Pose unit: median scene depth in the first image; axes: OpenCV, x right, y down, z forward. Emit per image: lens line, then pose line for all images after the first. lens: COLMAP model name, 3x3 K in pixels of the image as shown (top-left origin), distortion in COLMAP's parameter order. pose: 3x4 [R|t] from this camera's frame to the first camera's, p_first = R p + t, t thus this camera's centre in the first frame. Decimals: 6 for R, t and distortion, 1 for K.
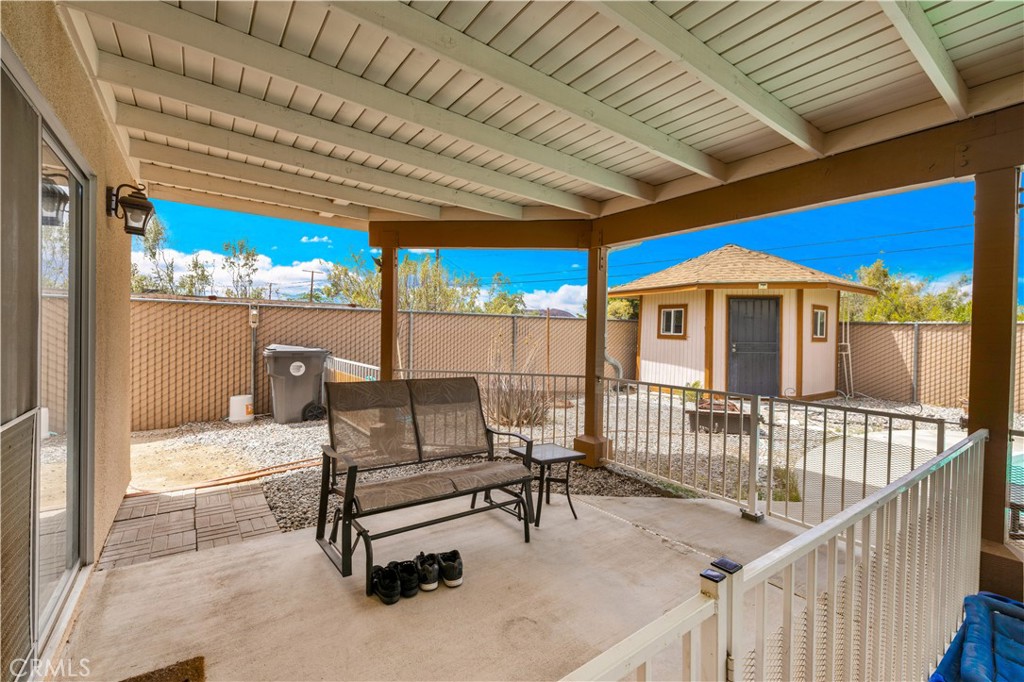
lens RADIAL K [[435.6, 0, 508.7], [0, 435.6, 338.2], [0, 0, 1]] dist [0.009789, 0.000152]
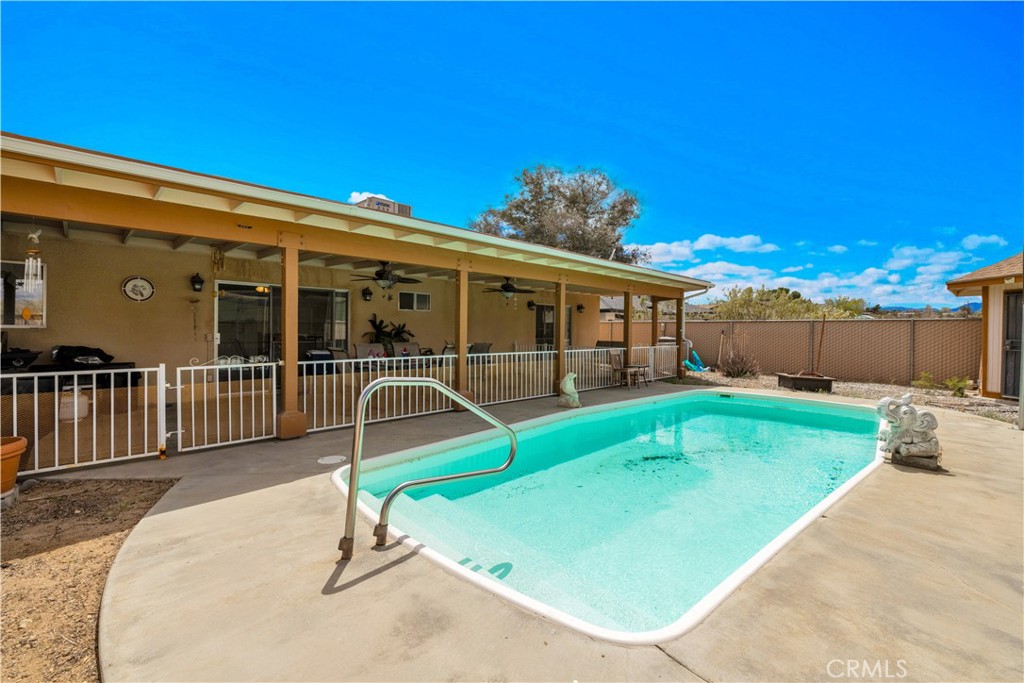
lens RADIAL K [[442.7, 0, 515.1], [0, 442.7, 335.7], [0, 0, 1]] dist [-0.000276, -0.000178]
pose [[0.147319, -0.002600, -0.989086, 1.300805], [-0.025215, 0.999662, -0.006383, 0.034323], [0.988767, 0.025881, 0.147204, -0.201622]]
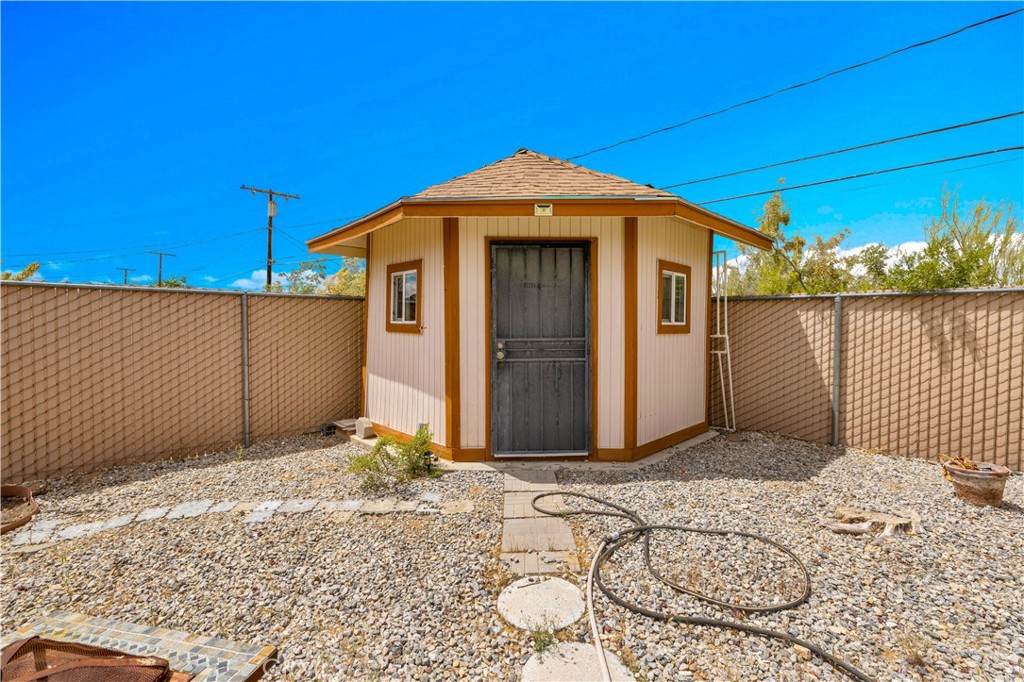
lens RADIAL K [[434.6, 0, 503.4], [0, 434.6, 337.8], [0, 0, 1]] dist [0.002349, 0.000140]
pose [[0.987794, -0.019493, 0.154542, 0.444558], [0.016757, 0.999679, 0.018988, 0.000259], [-0.154862, -0.016166, 0.987804, 0.540353]]
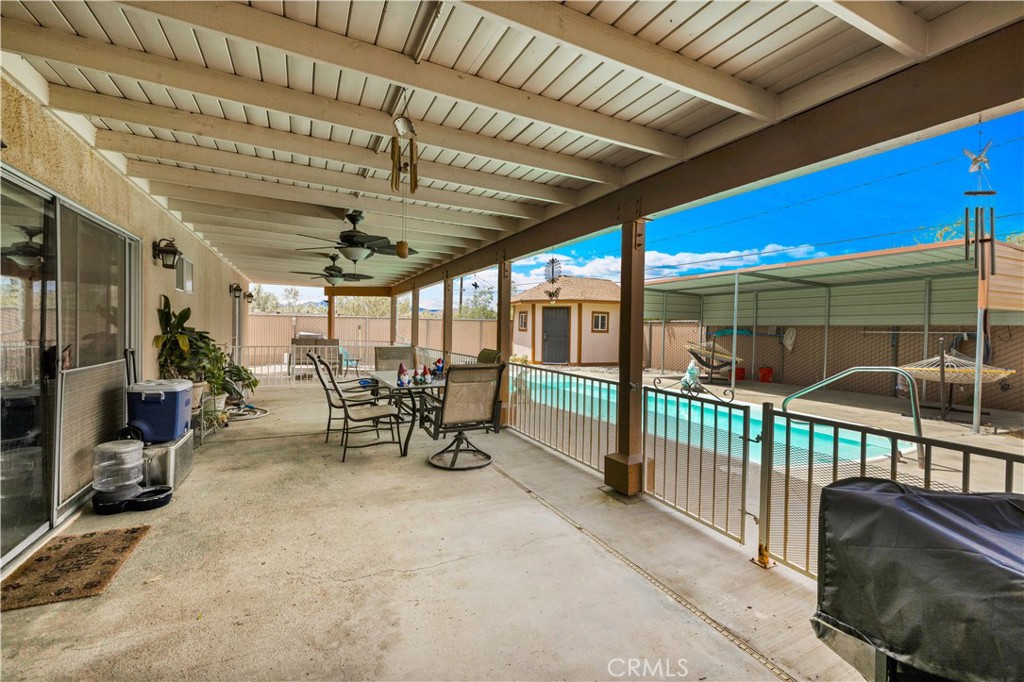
lens RADIAL K [[433.6, 0, 510.4], [0, 433.6, 334.0], [0, 0, 1]] dist [0.006448, 0.000075]
pose [[0.983939, 0.000762, -0.178503, 0.689005], [-0.002055, 0.999973, -0.007058, 0.027266], [0.178492, 0.007311, 0.983914, -0.776563]]
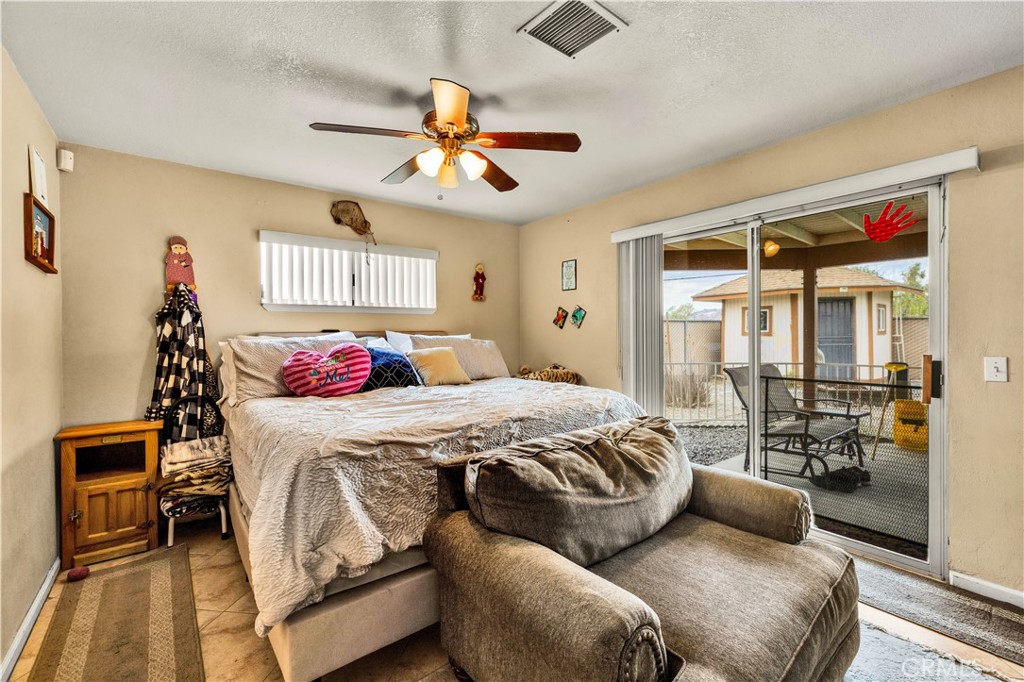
lens RADIAL K [[430.6, 0, 511.9], [0, 430.6, 347.6], [0, 0, 1]] dist [0.013502, -0.000105]
pose [[0.998352, -0.032187, 0.047501, -0.376910], [0.031547, 0.999402, 0.014171, -0.004059], [-0.047928, -0.012649, 0.998771, -0.152479]]
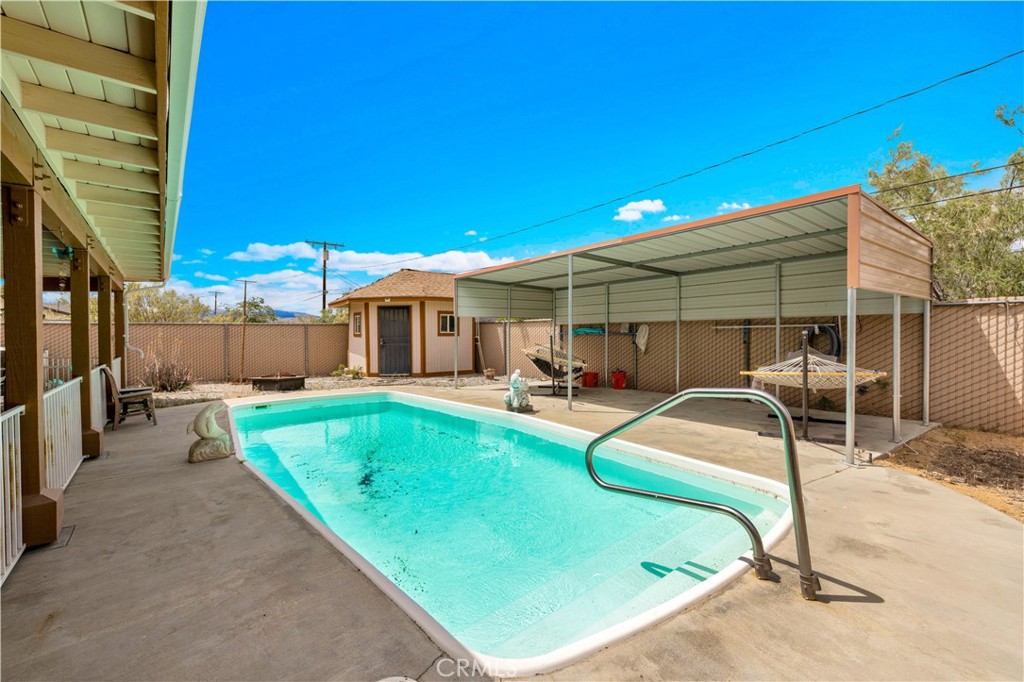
lens RADIAL K [[434.6, 0, 503.4], [0, 434.6, 337.8], [0, 0, 1]] dist [0.002349, 0.000140]
pose [[0.999049, -0.025200, 0.035595, 0.868387], [0.025466, 0.999651, -0.007044, 0.030148], [-0.035405, 0.007944, 0.999341, -0.475347]]
